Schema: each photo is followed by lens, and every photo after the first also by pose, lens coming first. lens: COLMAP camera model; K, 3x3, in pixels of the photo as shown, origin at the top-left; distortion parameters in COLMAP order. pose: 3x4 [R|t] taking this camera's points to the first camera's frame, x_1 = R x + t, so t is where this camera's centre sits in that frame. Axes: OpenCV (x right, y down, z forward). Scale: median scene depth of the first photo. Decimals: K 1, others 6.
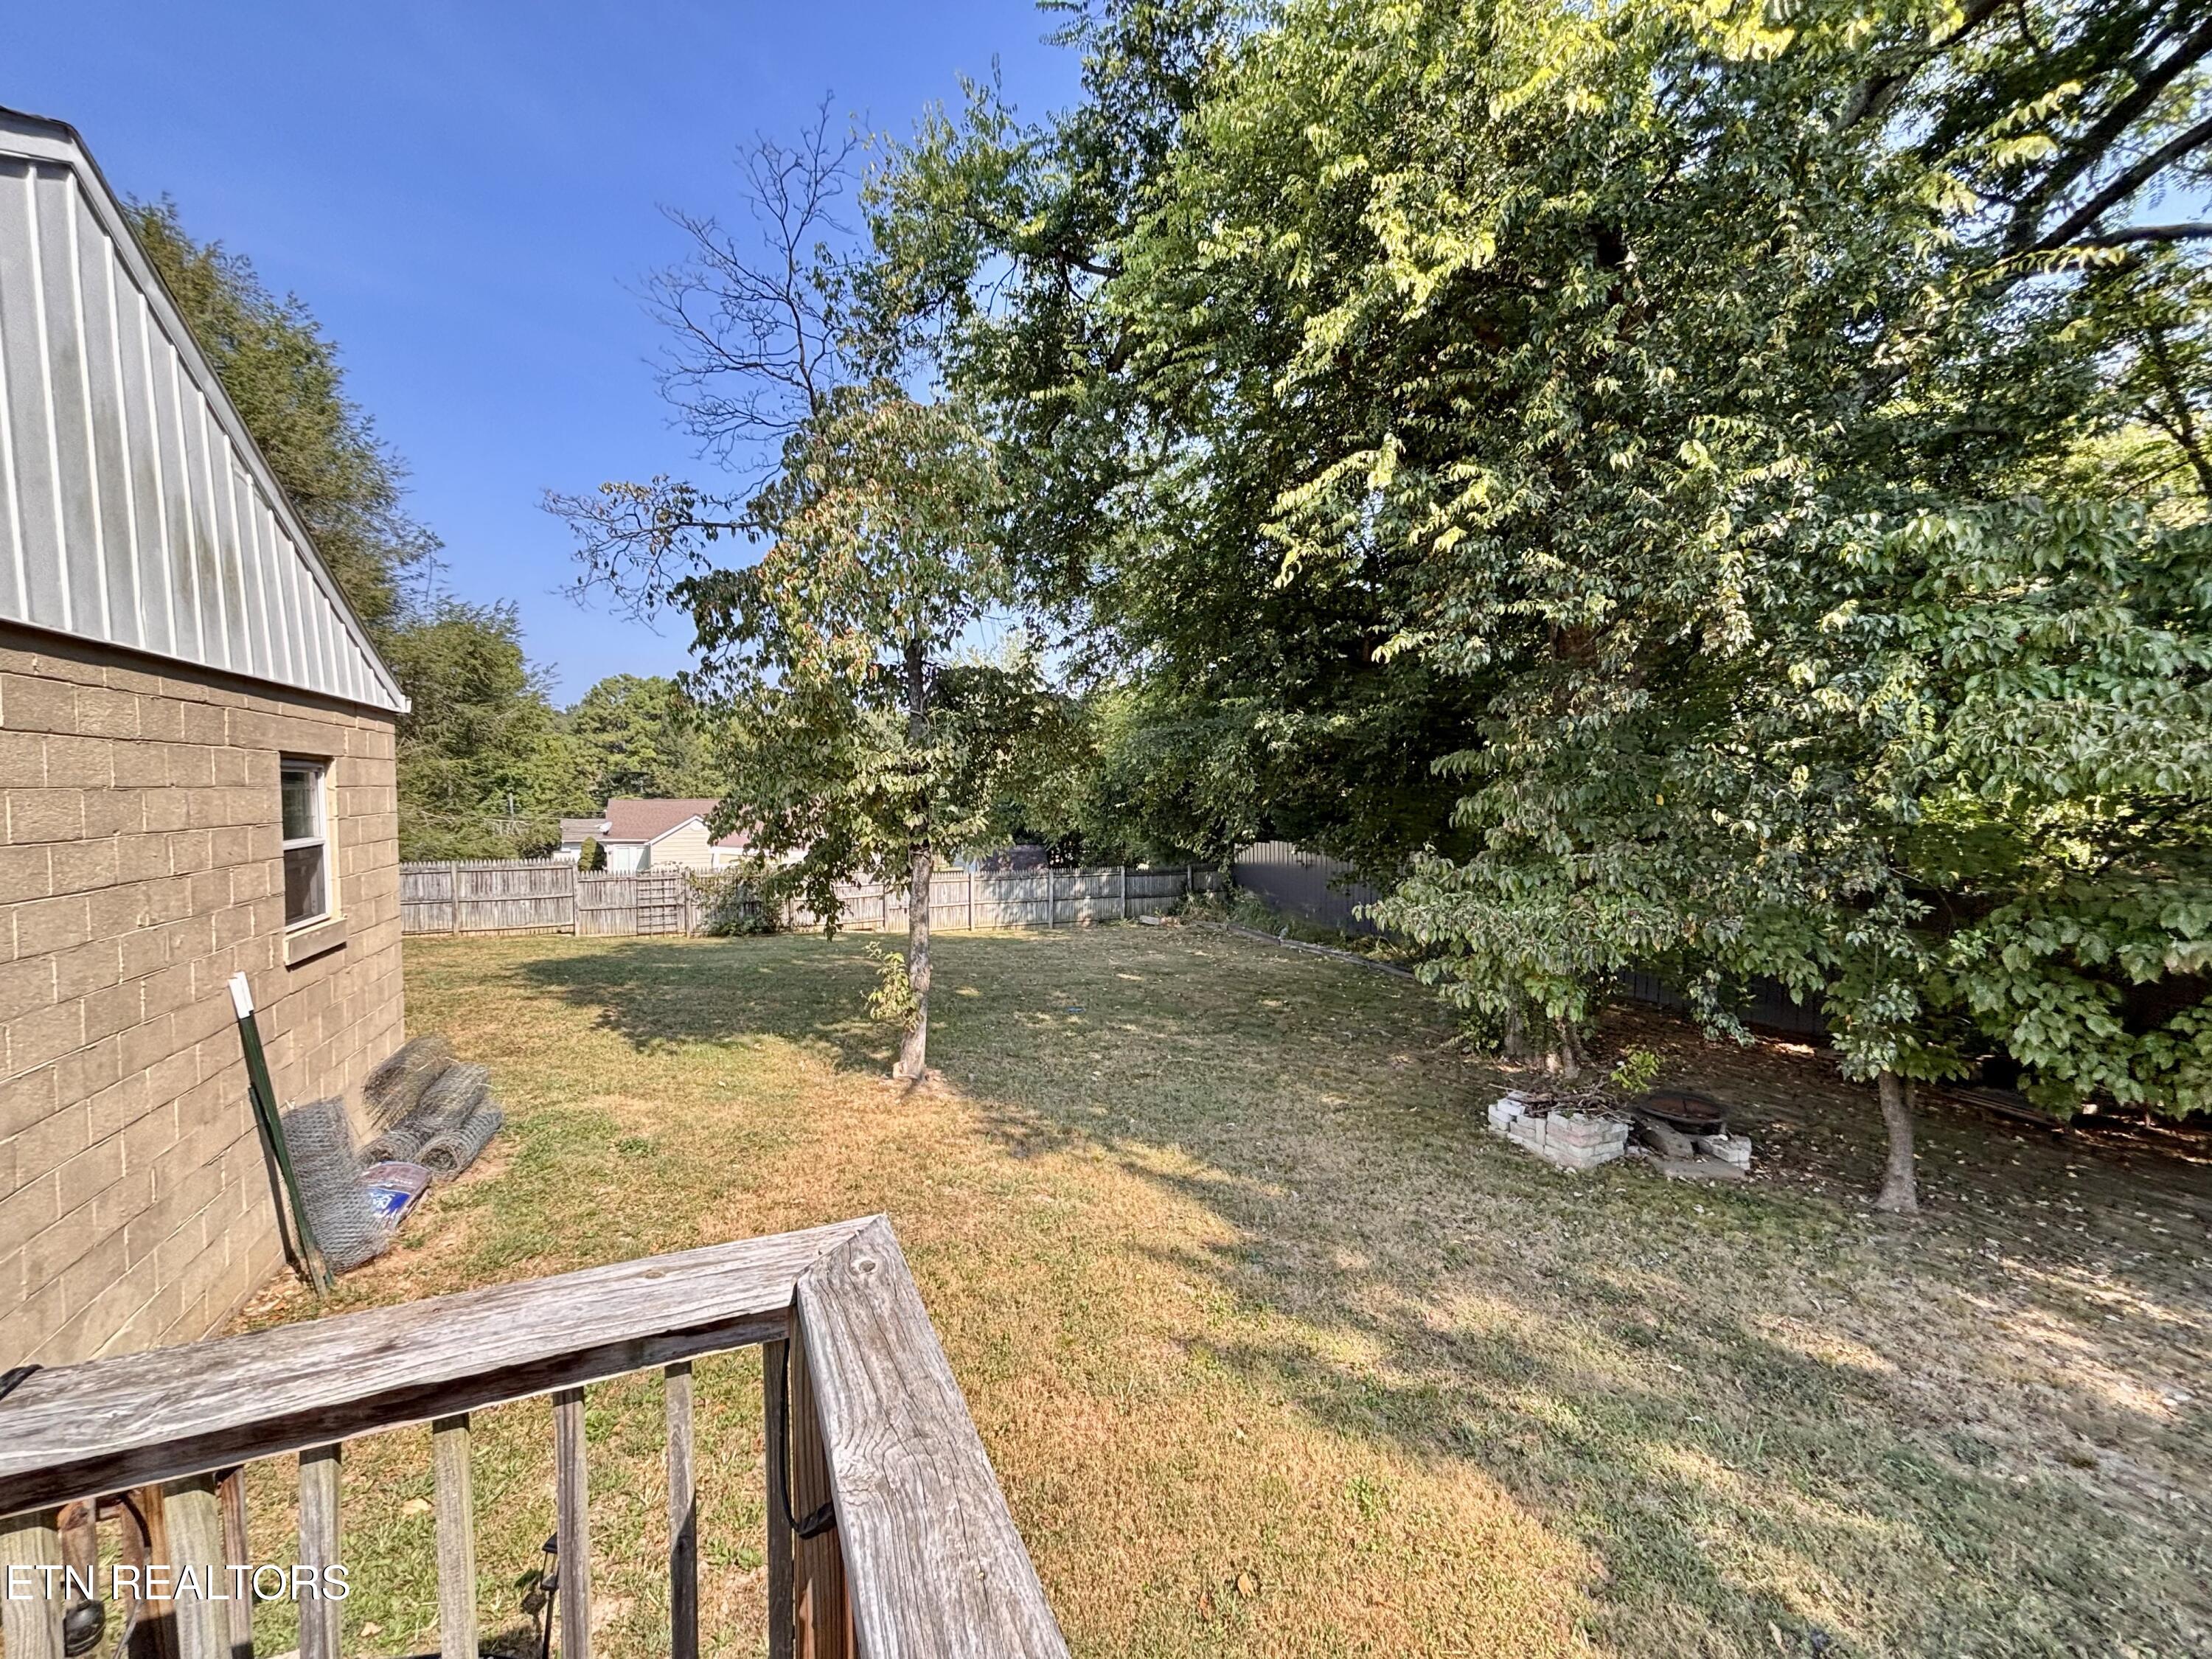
lens RADIAL K [[891.5, 0, 1109.7], [0, 891.5, 832.2], [0, 0, 1]] dist [0.001066, 0.000378]
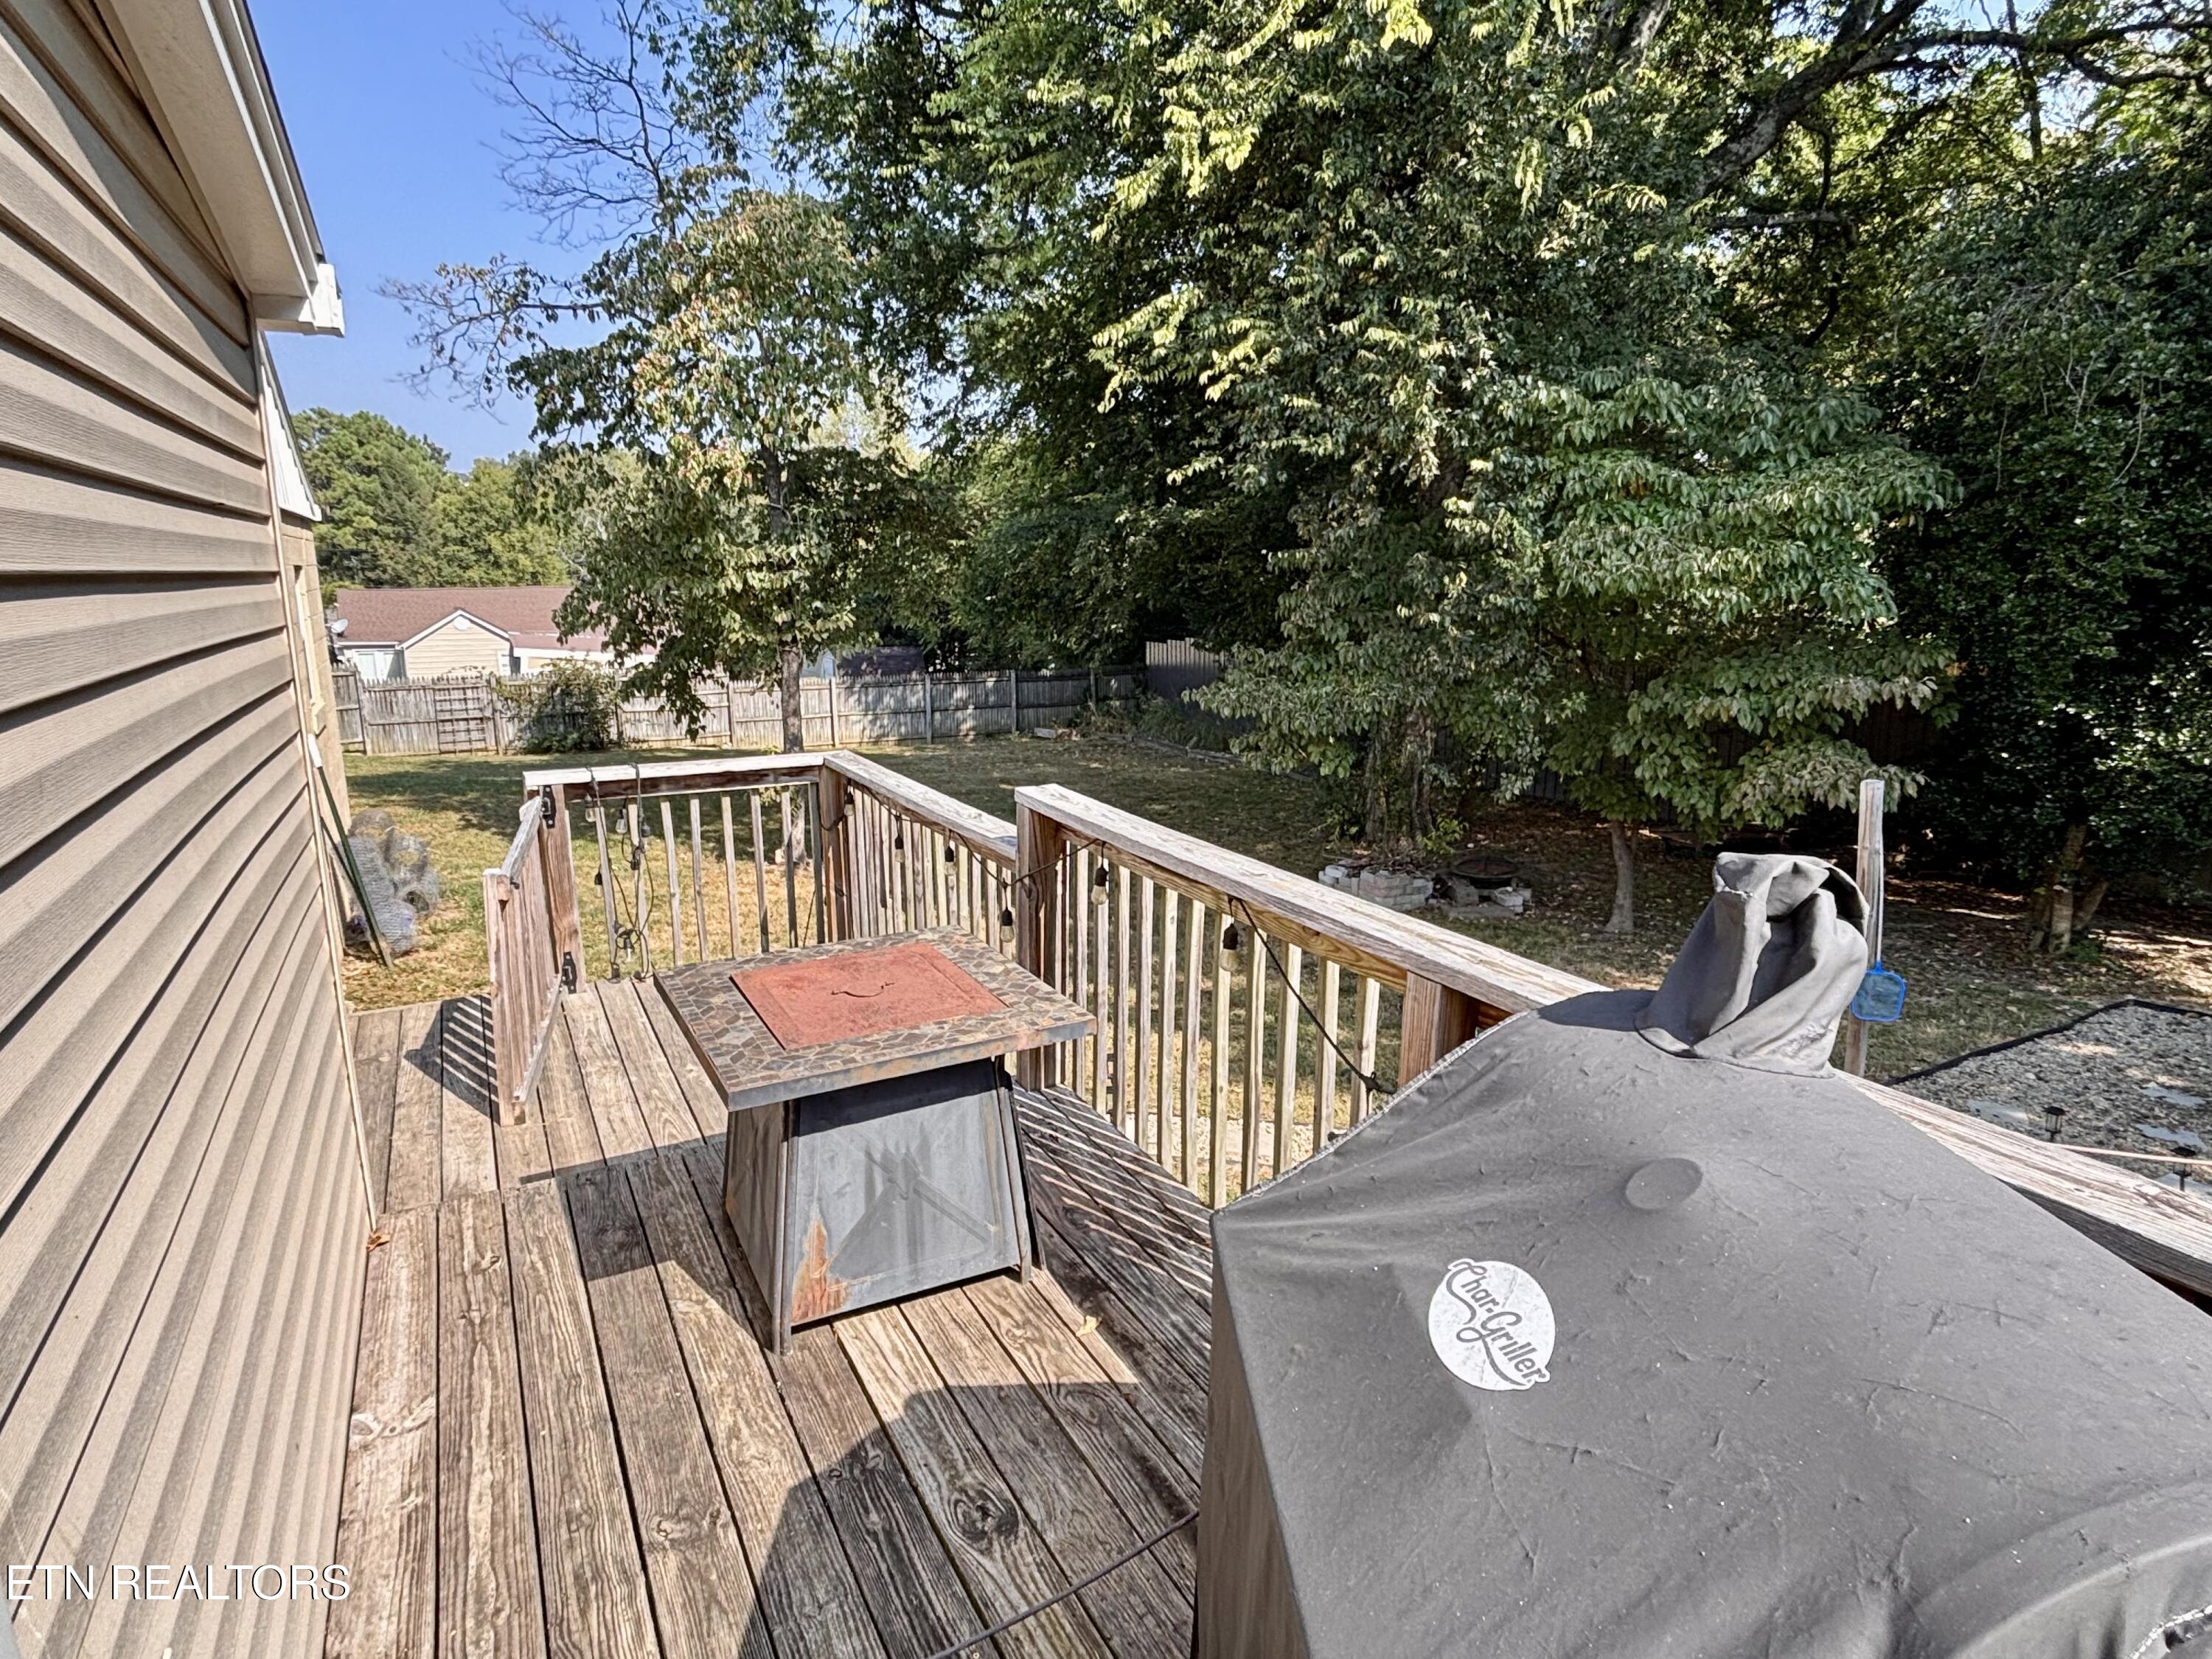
lens RADIAL K [[1222.4, 0, 1106.0], [0, 1222.4, 829.5], [0, 0, 1]] dist [0.025749, -0.028110]
pose [[0.997275, -0.019052, 0.071270, 0.070433], [0.007307, 0.986835, 0.161563, 0.005335], [-0.073410, -0.160602, 0.984285, -0.672784]]
